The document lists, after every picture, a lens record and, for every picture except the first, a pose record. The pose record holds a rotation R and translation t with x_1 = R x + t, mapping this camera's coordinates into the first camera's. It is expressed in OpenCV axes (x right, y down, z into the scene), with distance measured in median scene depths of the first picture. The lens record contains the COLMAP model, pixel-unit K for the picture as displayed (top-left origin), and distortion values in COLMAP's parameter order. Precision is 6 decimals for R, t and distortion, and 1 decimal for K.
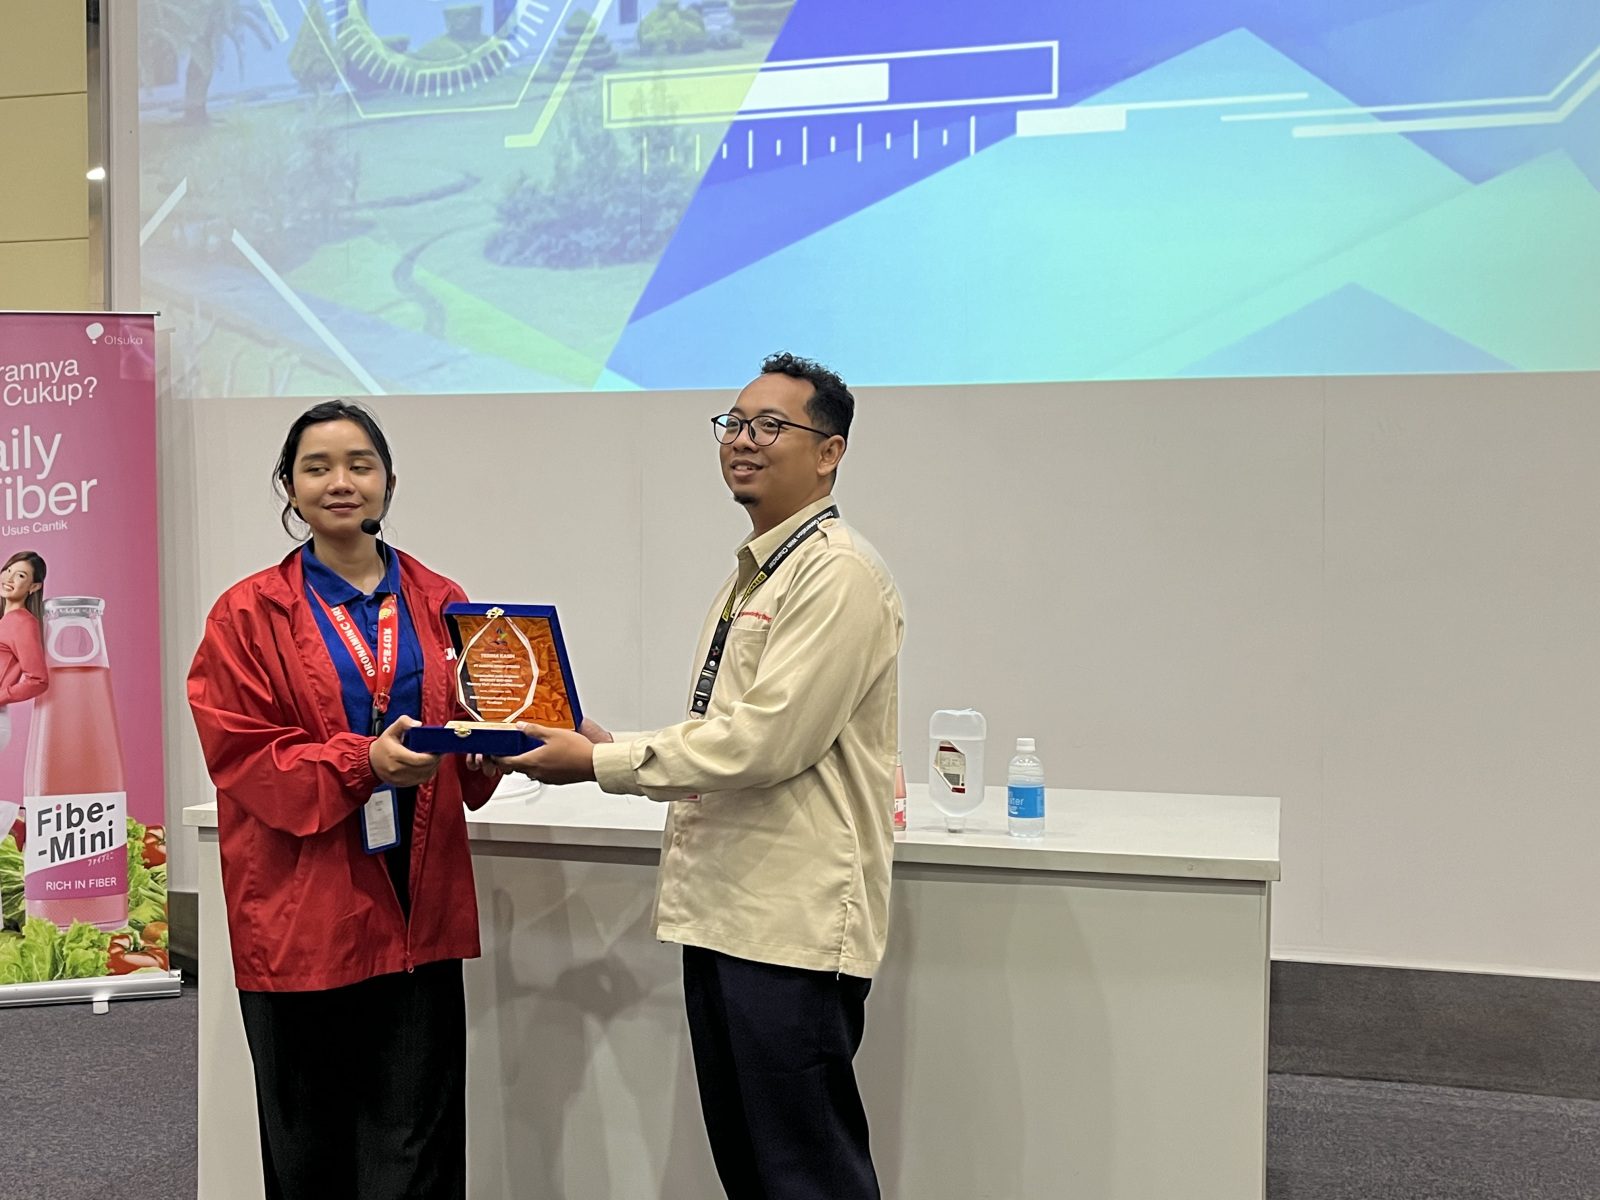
lens RADIAL K [[1678.8, 0, 800.1], [0, 1678.8, 600.2], [0, 0, 1]] dist [-0.007903, 0.000000]
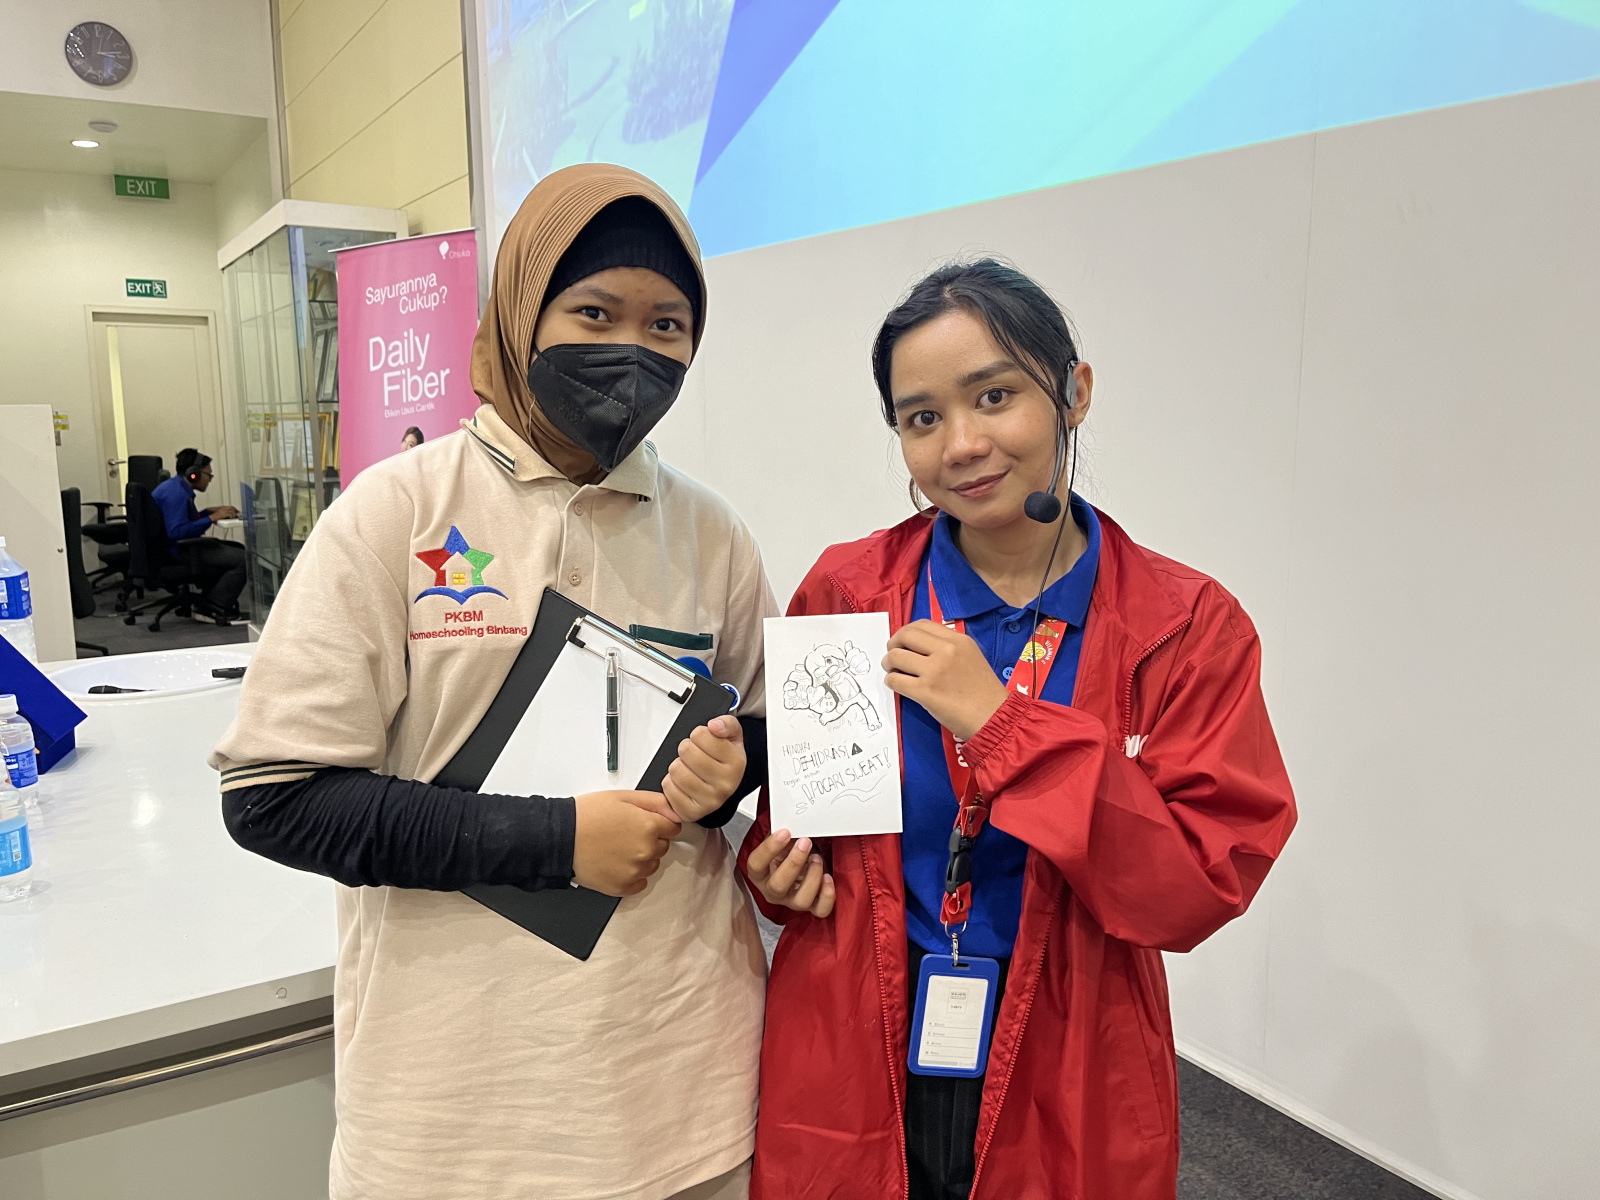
lens RADIAL K [[1217.9, 0, 800.0], [0, 1217.9, 598.8], [0, 0, 1]] dist [-0.001364, 0.000112]
pose [[0.719944, 0.102552, -0.686413, 0.425734], [-0.000823, 0.989148, 0.146919, -0.035862], [0.694031, -0.105208, 0.712216, 0.513575]]
